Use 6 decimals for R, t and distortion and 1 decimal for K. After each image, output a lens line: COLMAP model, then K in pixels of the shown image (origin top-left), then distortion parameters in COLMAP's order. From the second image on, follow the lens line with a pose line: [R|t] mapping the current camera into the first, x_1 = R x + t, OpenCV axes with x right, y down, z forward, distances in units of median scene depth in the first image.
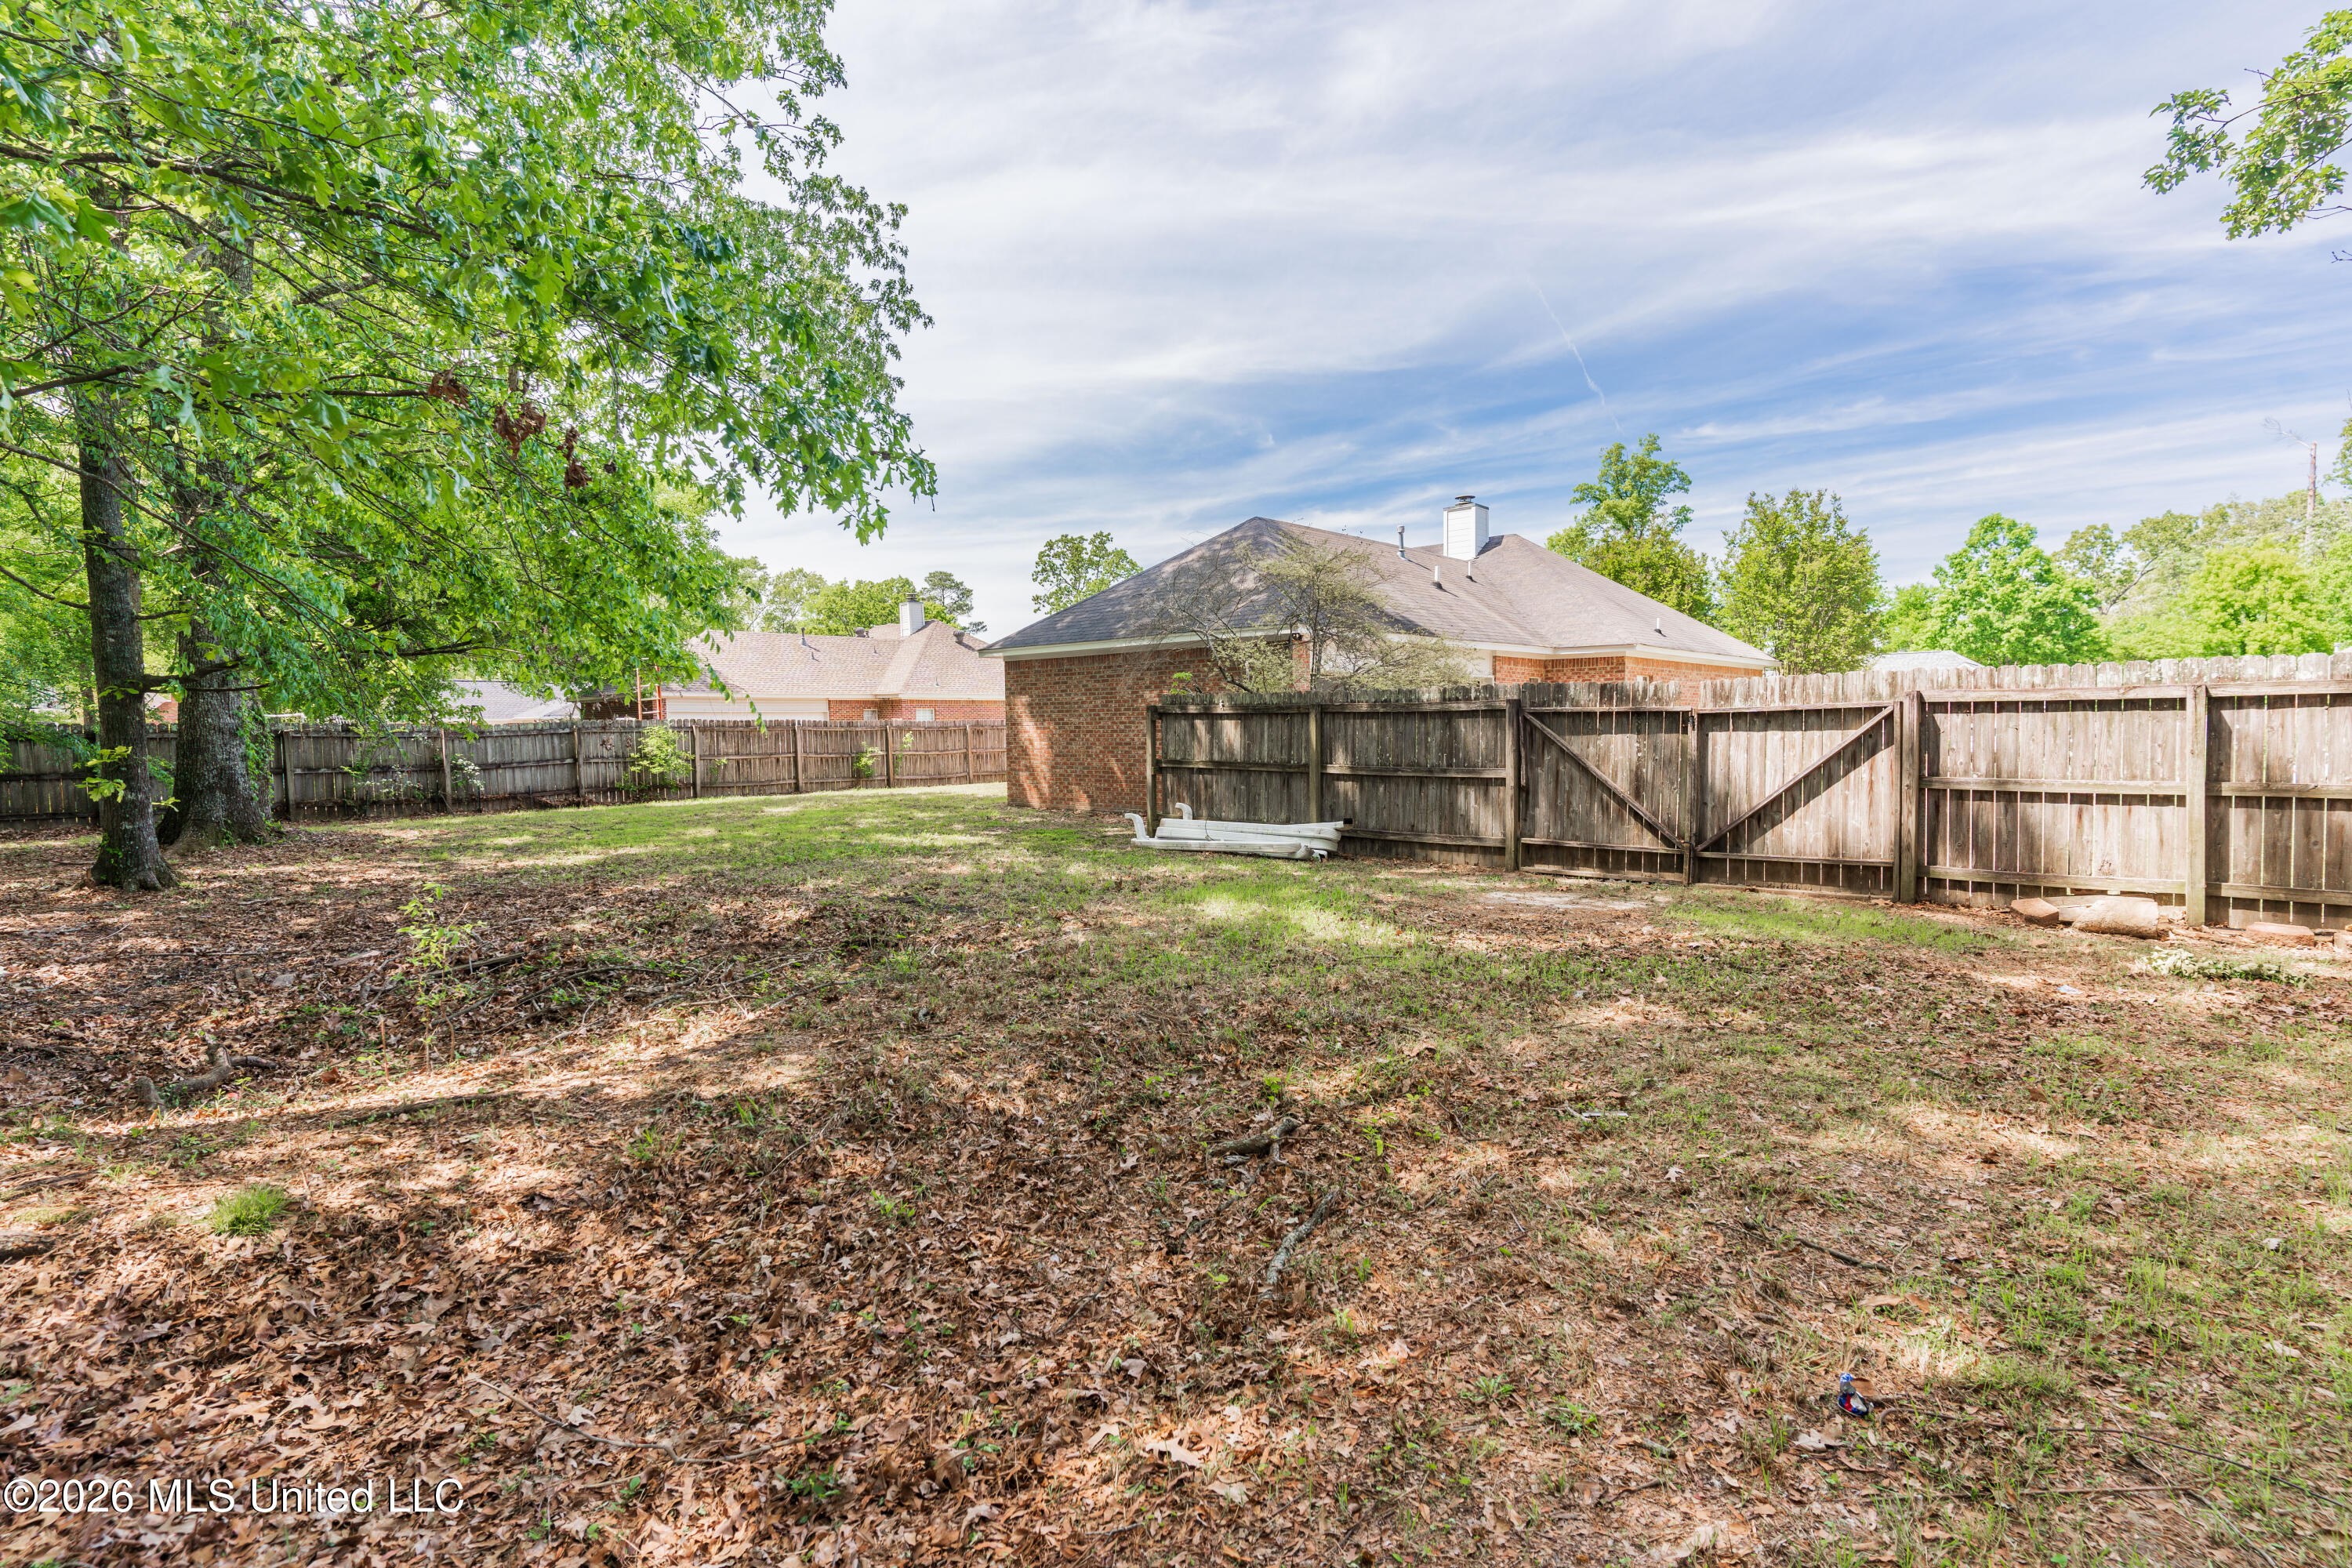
lens RADIAL K [[1140.7, 0, 1191.2], [0, 1140.7, 747.9], [0, 0, 1]] dist [0.002974, 0.000414]
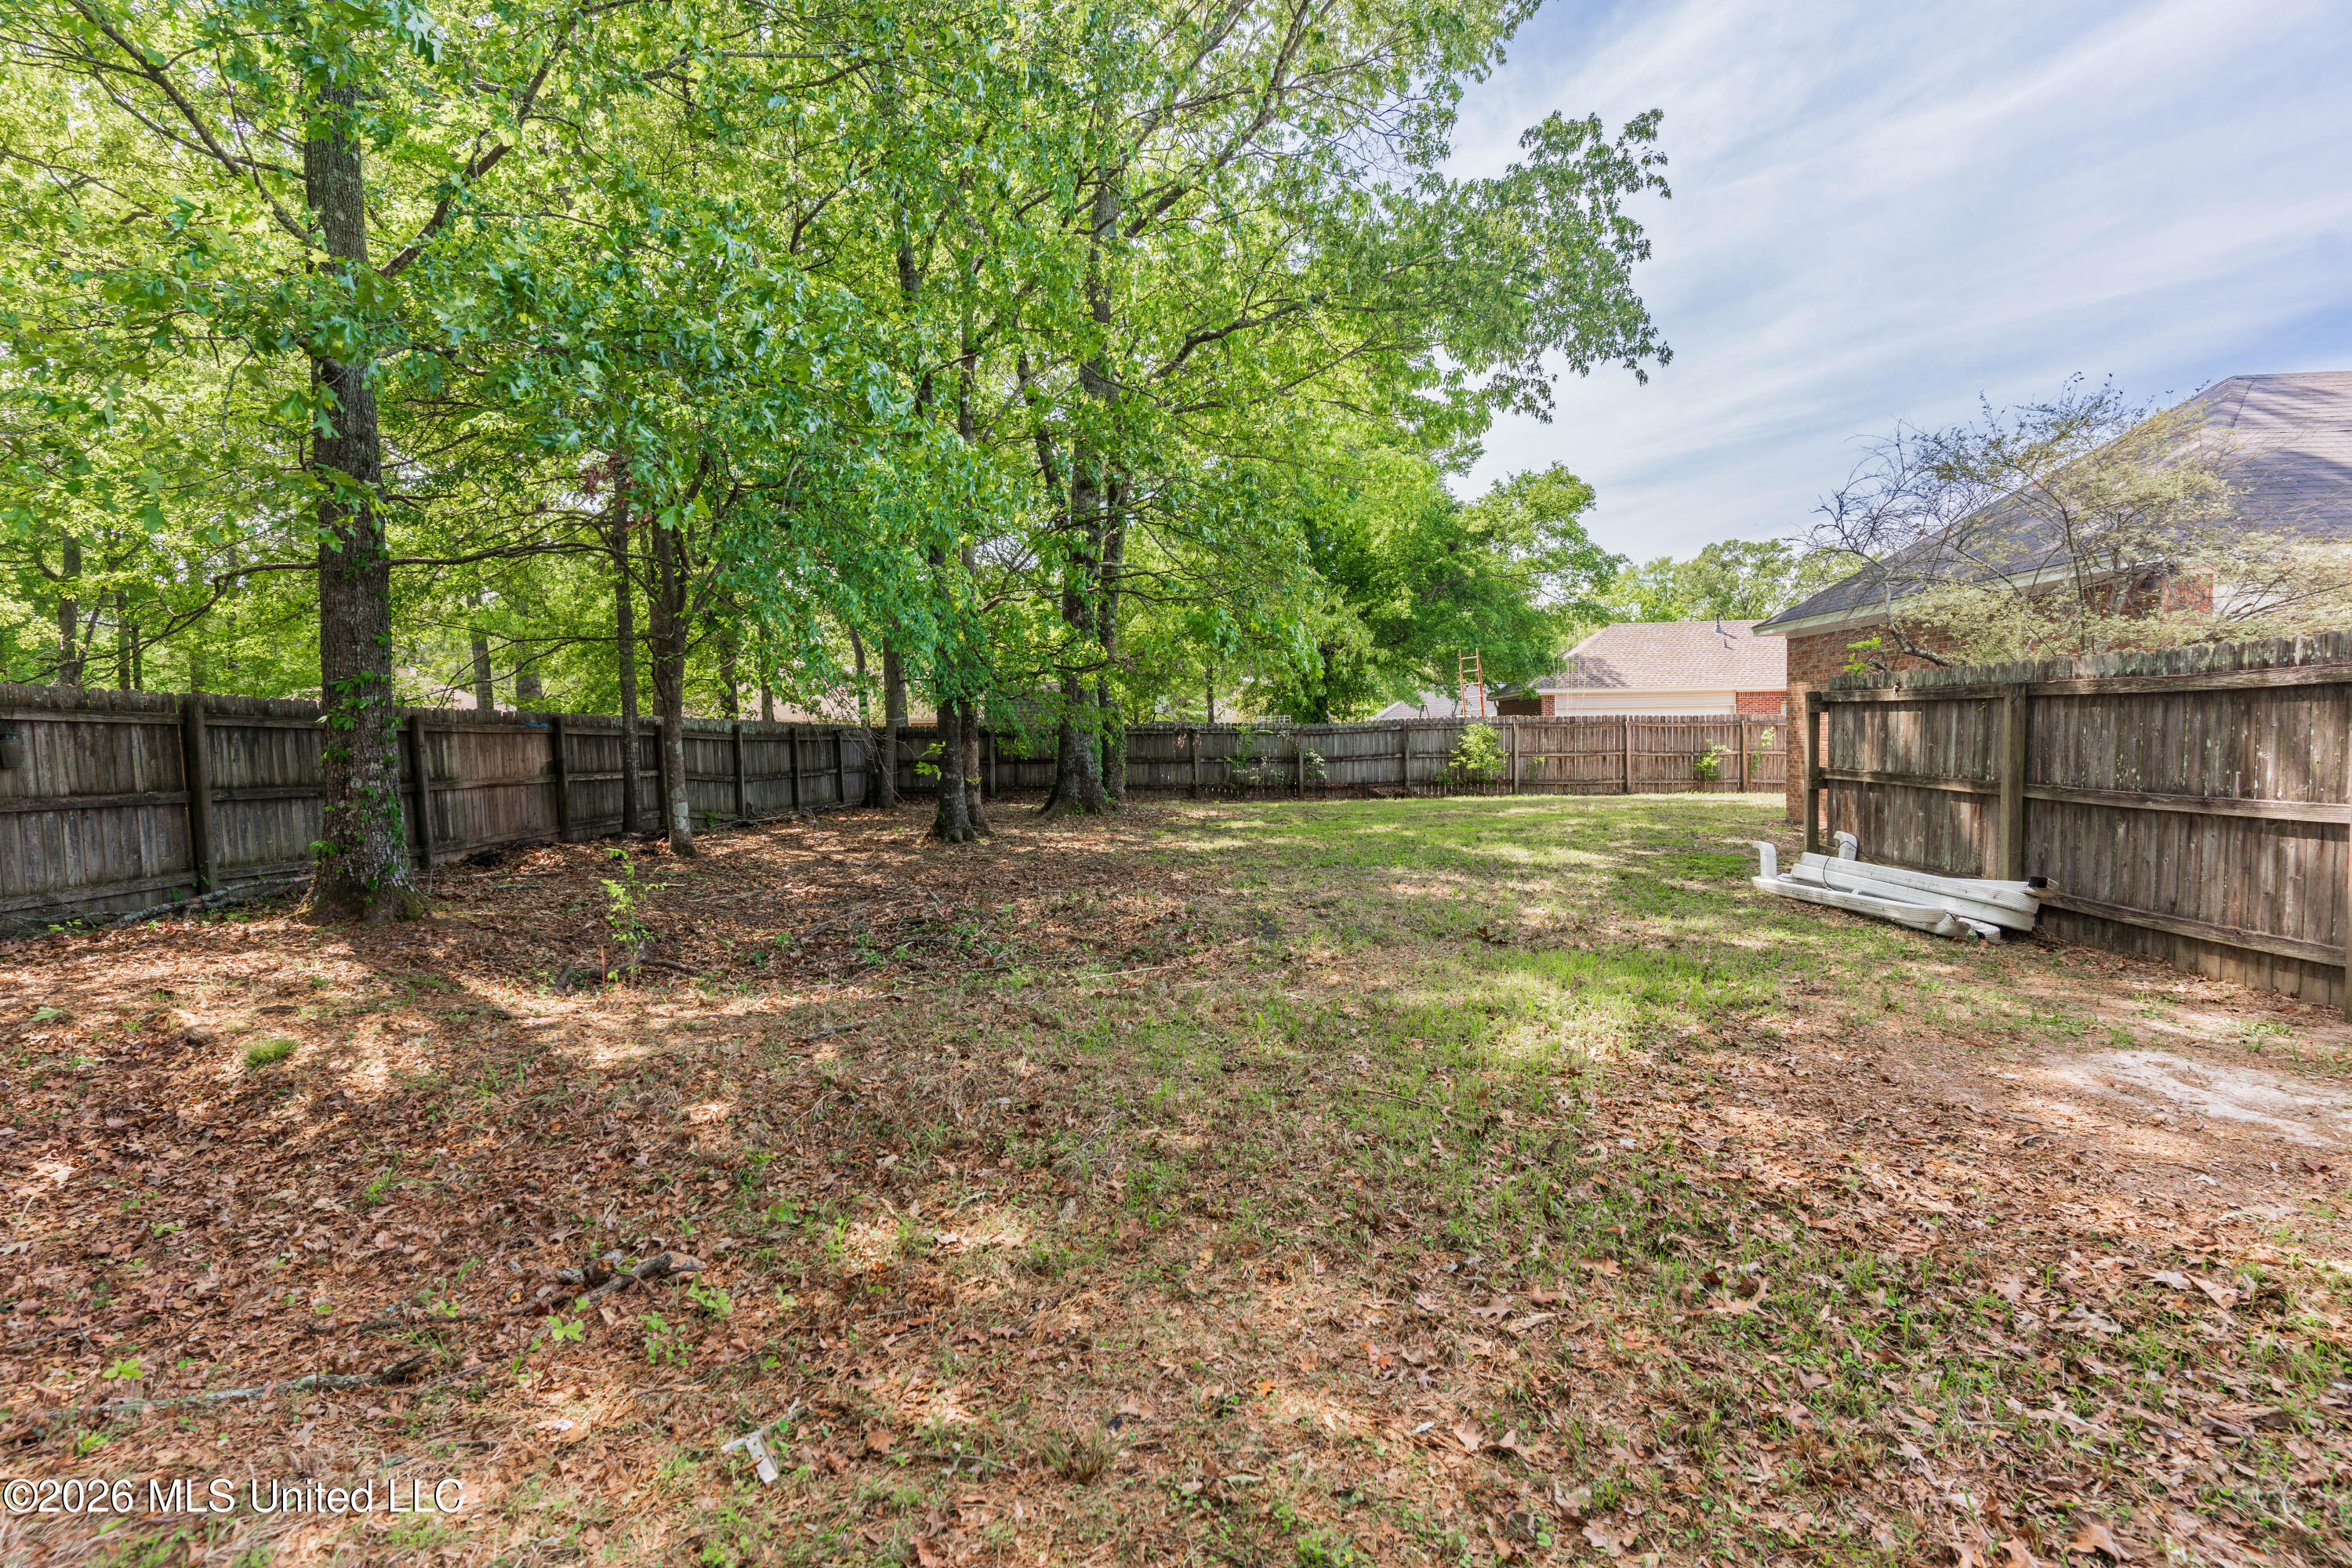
lens RADIAL K [[1140.7, 0, 1191.2], [0, 1140.7, 747.9], [0, 0, 1]] dist [0.002974, 0.000414]
pose [[0.624895, 0.011427, -0.780625, 0.197666], [-0.007794, 0.999934, 0.008398, -0.003678], [0.780670, 0.000837, 0.624943, 0.182768]]
